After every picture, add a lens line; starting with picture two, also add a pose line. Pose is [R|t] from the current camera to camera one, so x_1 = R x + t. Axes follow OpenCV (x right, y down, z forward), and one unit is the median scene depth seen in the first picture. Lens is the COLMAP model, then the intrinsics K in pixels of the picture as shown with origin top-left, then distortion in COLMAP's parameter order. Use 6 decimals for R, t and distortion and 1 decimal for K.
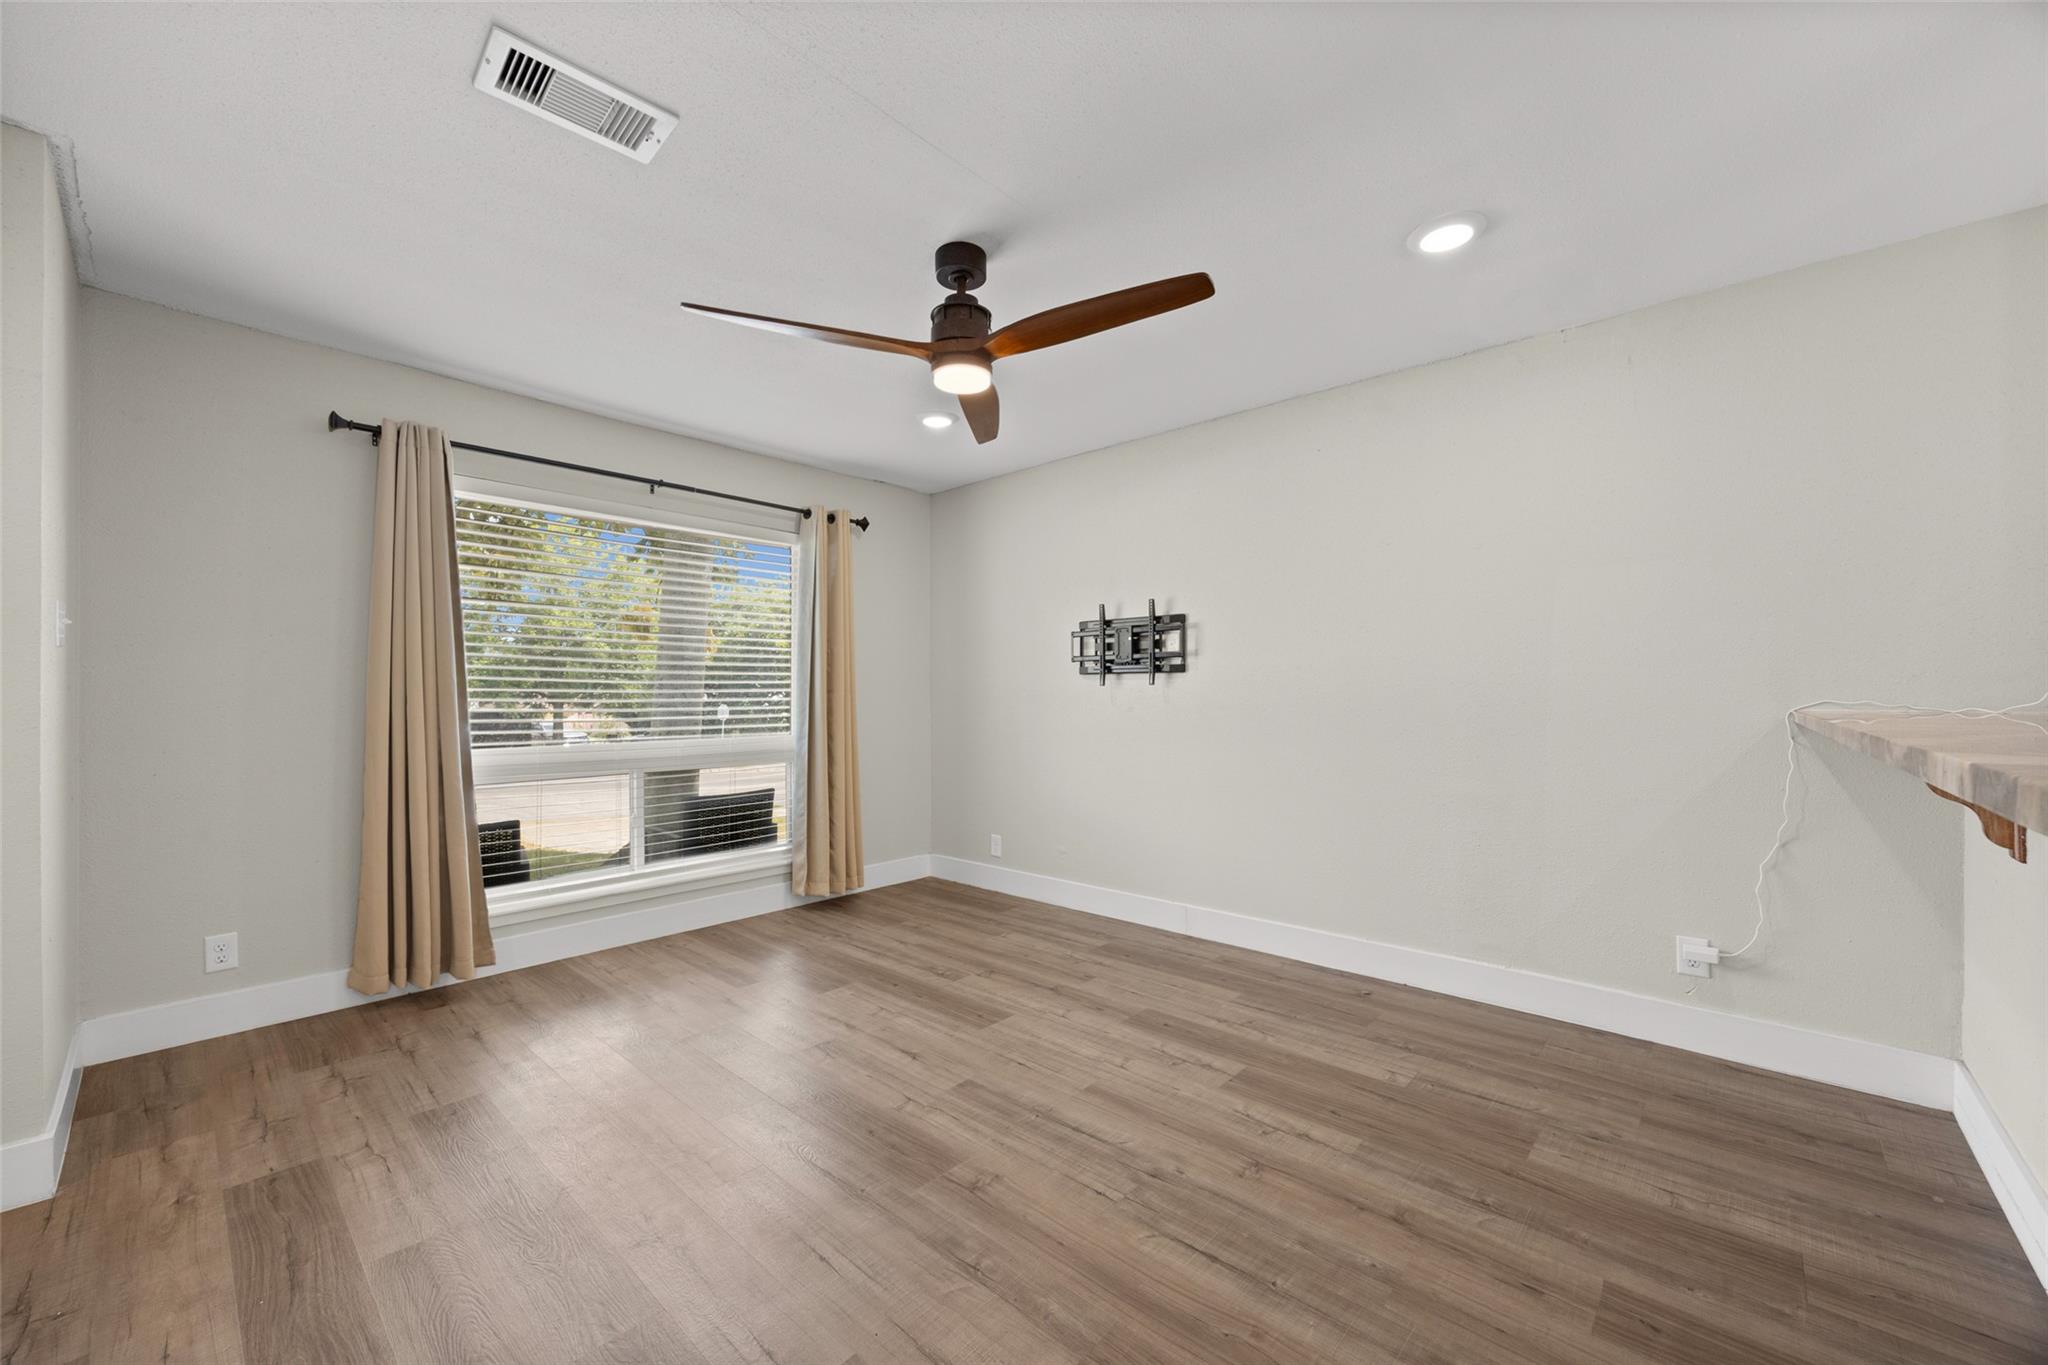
lens RADIAL K [[786.8, 0, 1030.8], [0, 786.8, 688.9], [0, 0, 1]] dist [-0.000336, -0.000092]
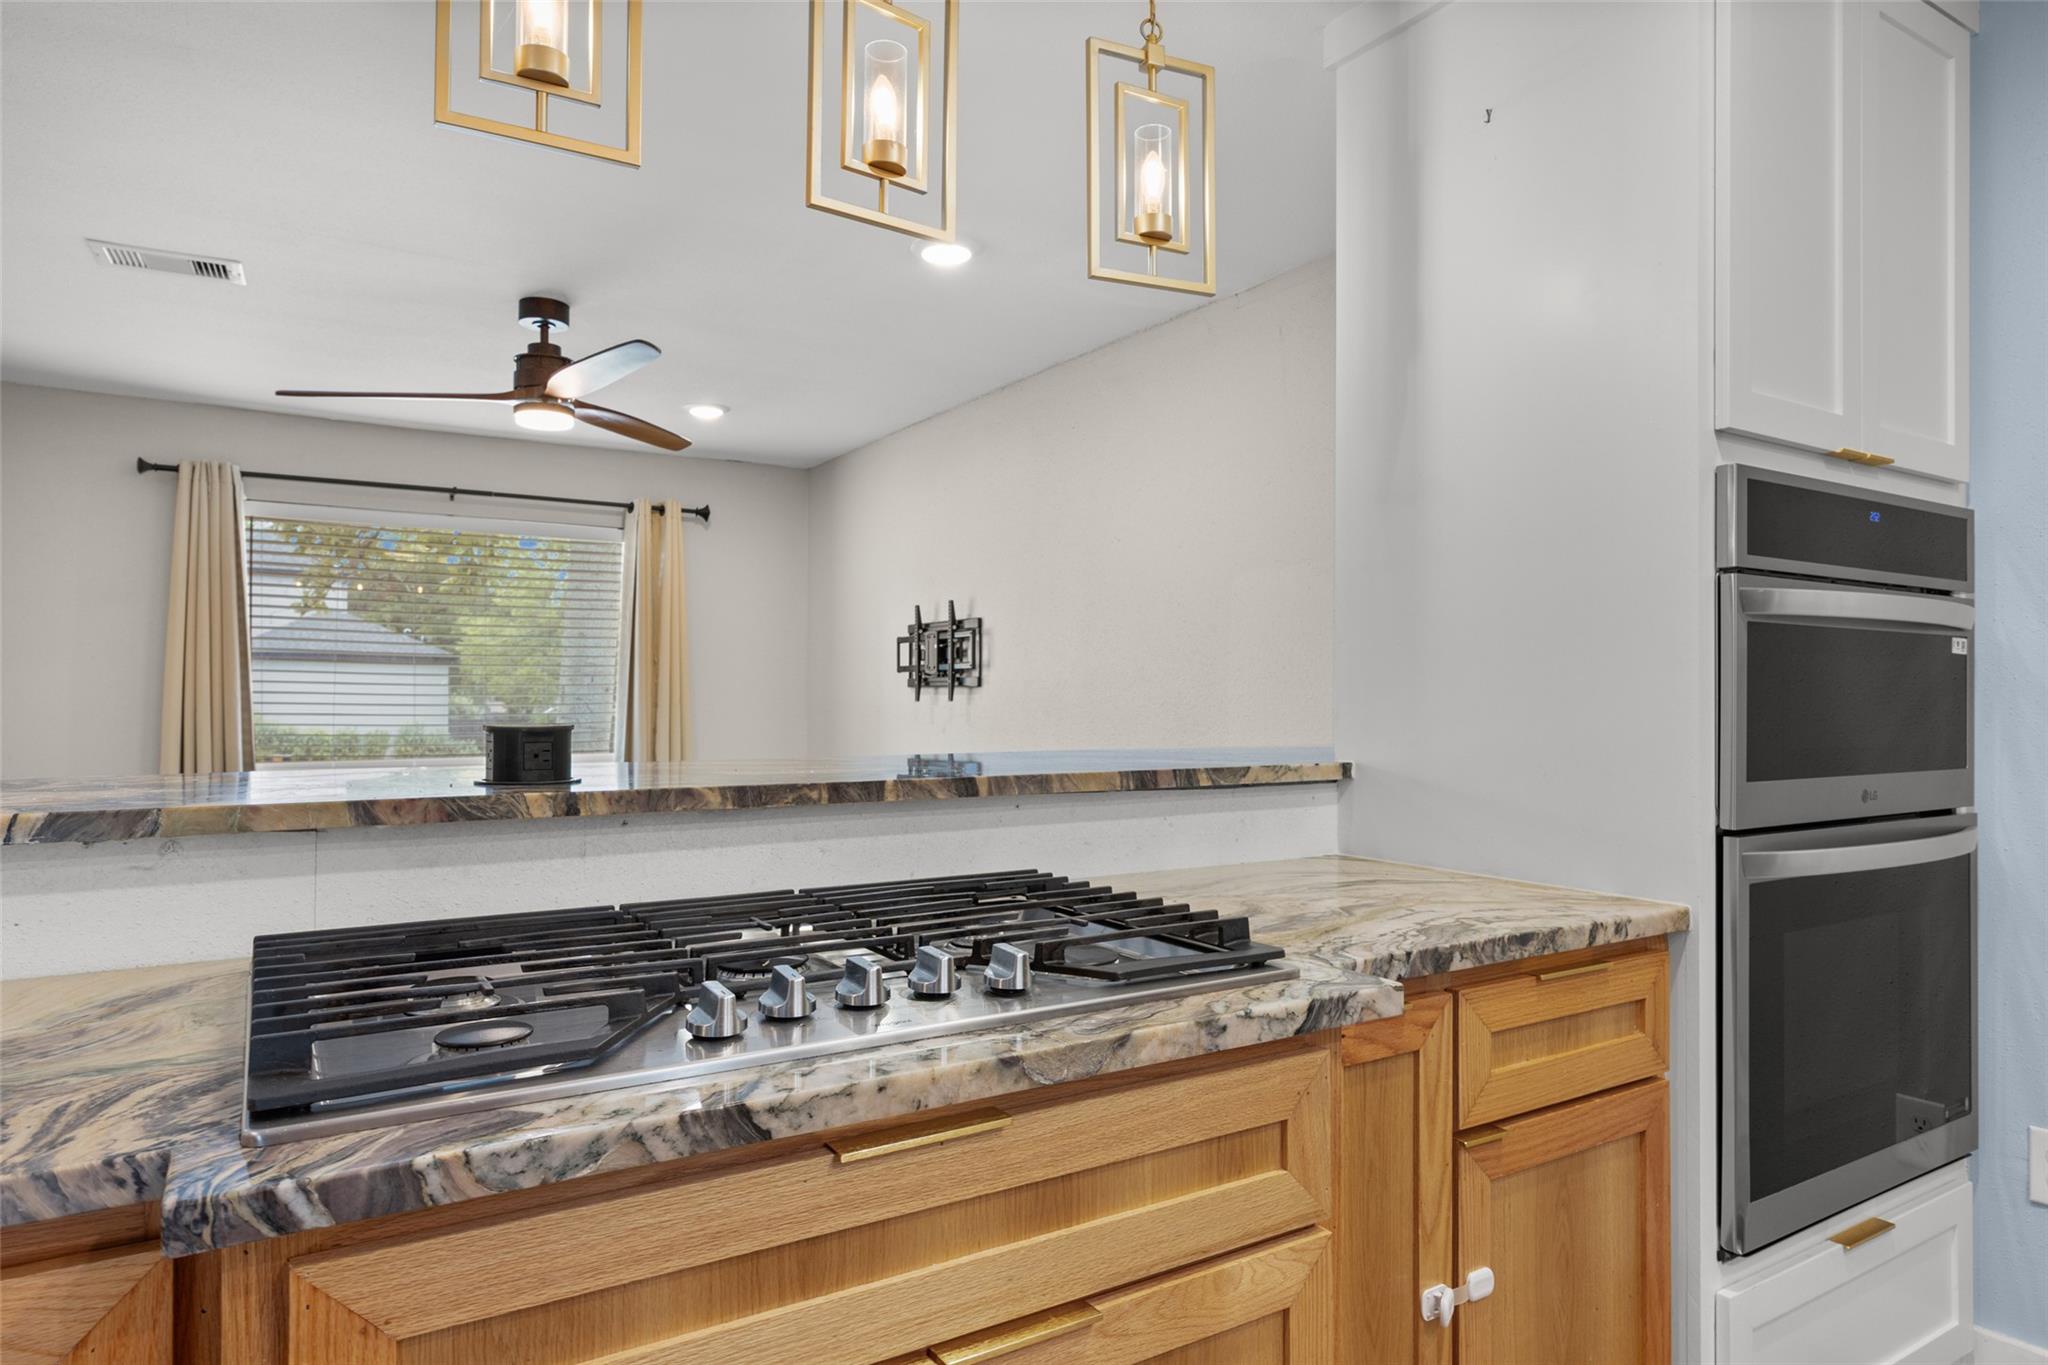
lens RADIAL K [[1222.4, 0, 1022.5], [0, 1222.4, 684.1], [0, 0, 1]] dist [0.002535, 0.001740]
pose [[0.955252, 0.008953, -0.295657, 0.603537], [-0.010734, 0.999933, -0.004402, -0.018565], [0.295598, 0.007379, 0.955284, -0.225184]]
